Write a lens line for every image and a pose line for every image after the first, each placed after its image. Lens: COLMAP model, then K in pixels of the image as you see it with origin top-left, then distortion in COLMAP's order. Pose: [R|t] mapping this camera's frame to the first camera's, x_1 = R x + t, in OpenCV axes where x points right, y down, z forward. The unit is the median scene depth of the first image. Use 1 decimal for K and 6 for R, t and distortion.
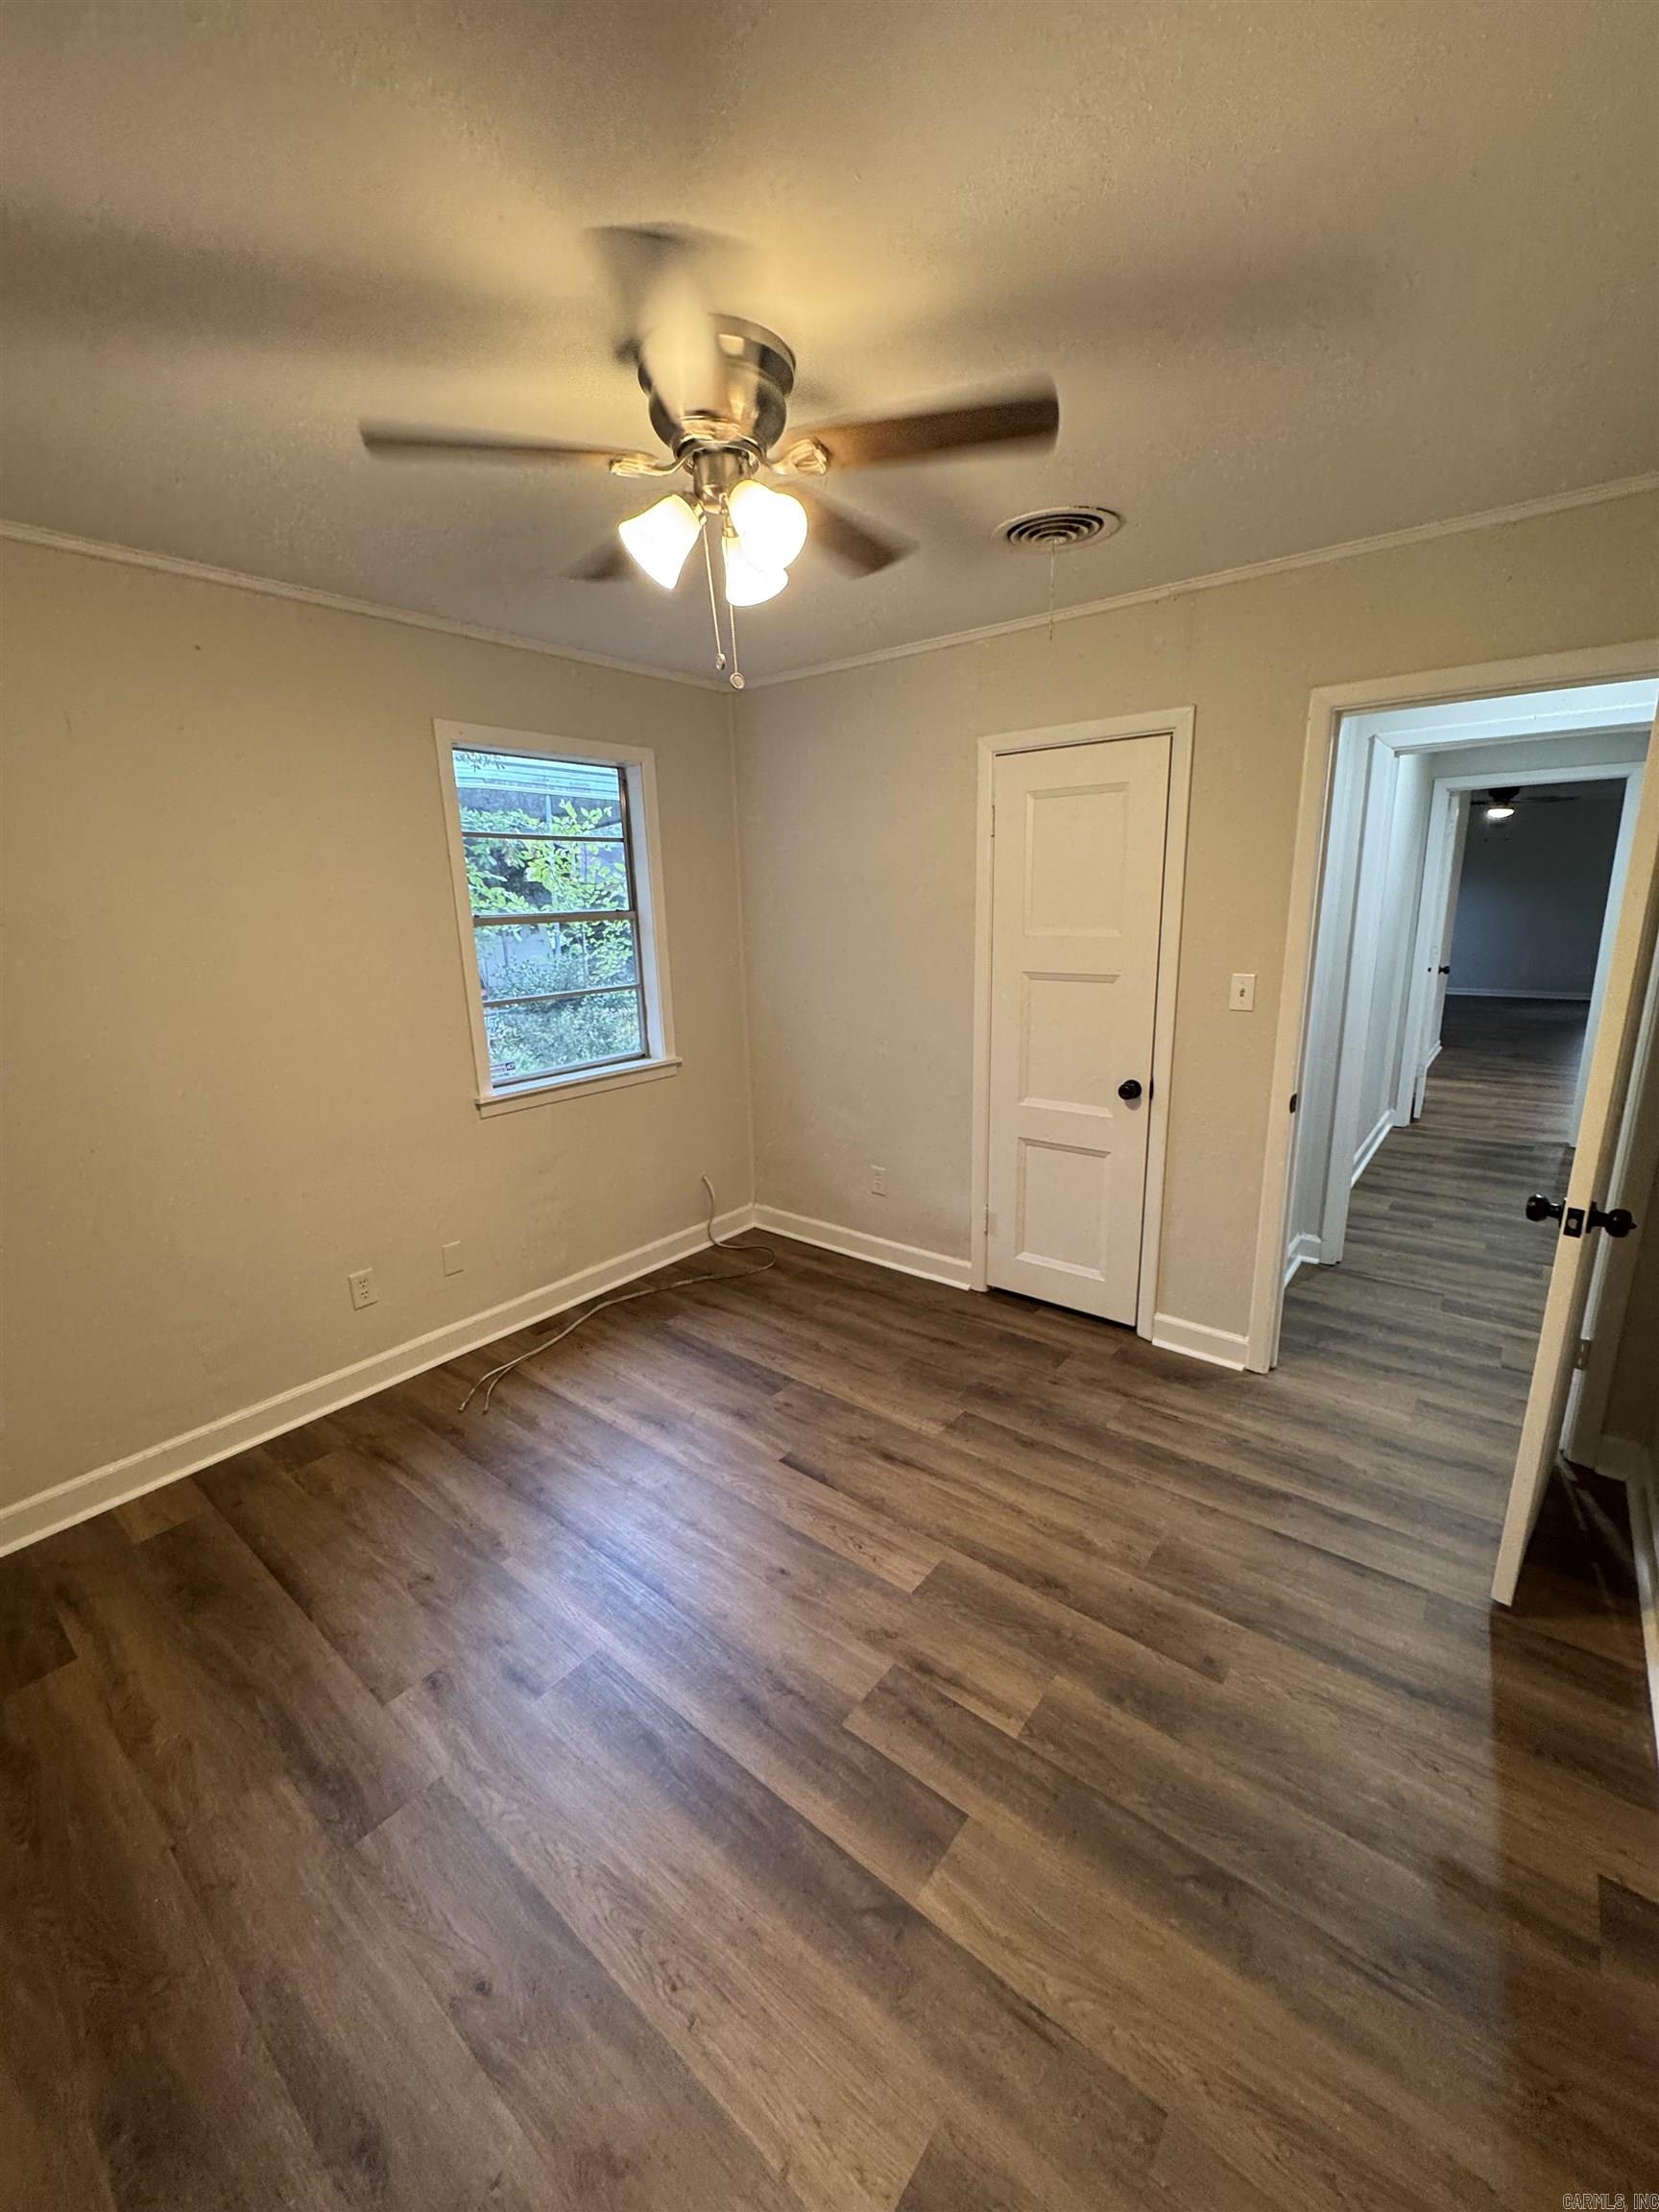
lens RADIAL K [[881.4, 0, 833.3], [0, 881.4, 1104.6], [0, 0, 1]] dist [-0.004053, 0.000173]
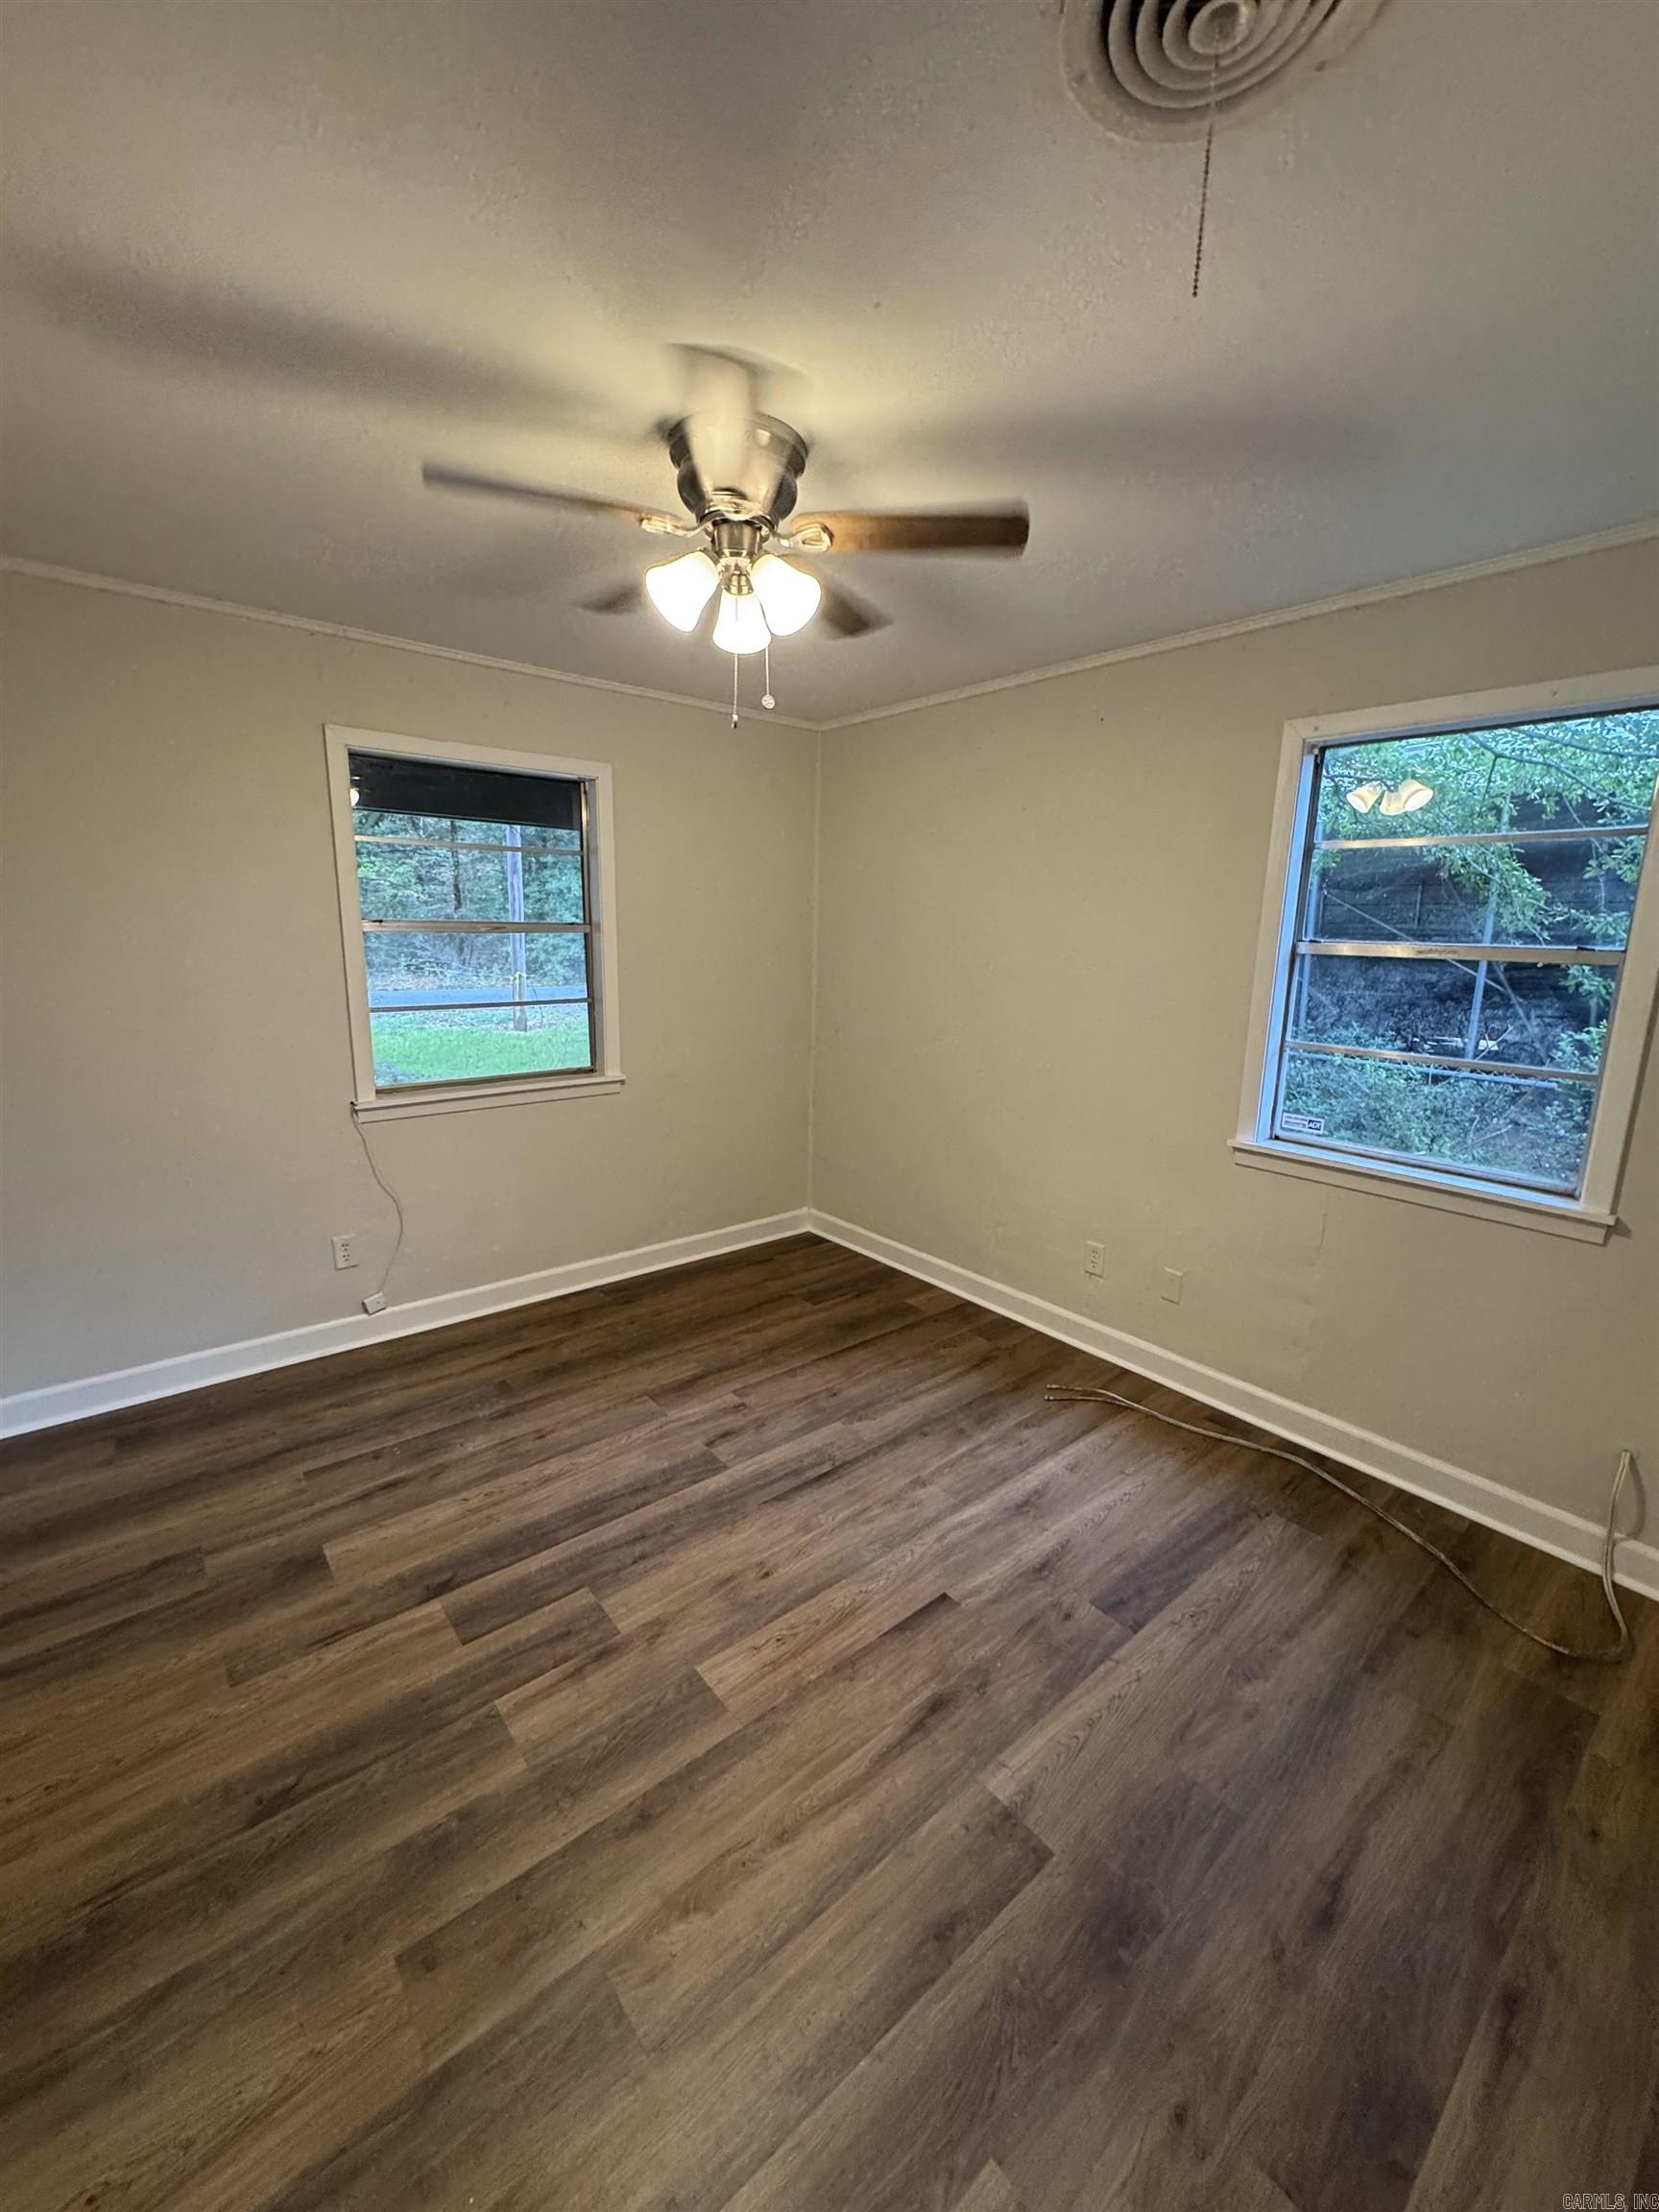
lens RADIAL K [[881.4, 0, 833.3], [0, 881.4, 1104.6], [0, 0, 1]] dist [-0.004053, 0.000173]
pose [[-0.196792, 0.216819, -0.956171, 0.692076], [-0.244279, 0.933644, 0.261986, -0.230331], [0.949527, 0.285129, -0.130769, 0.930515]]
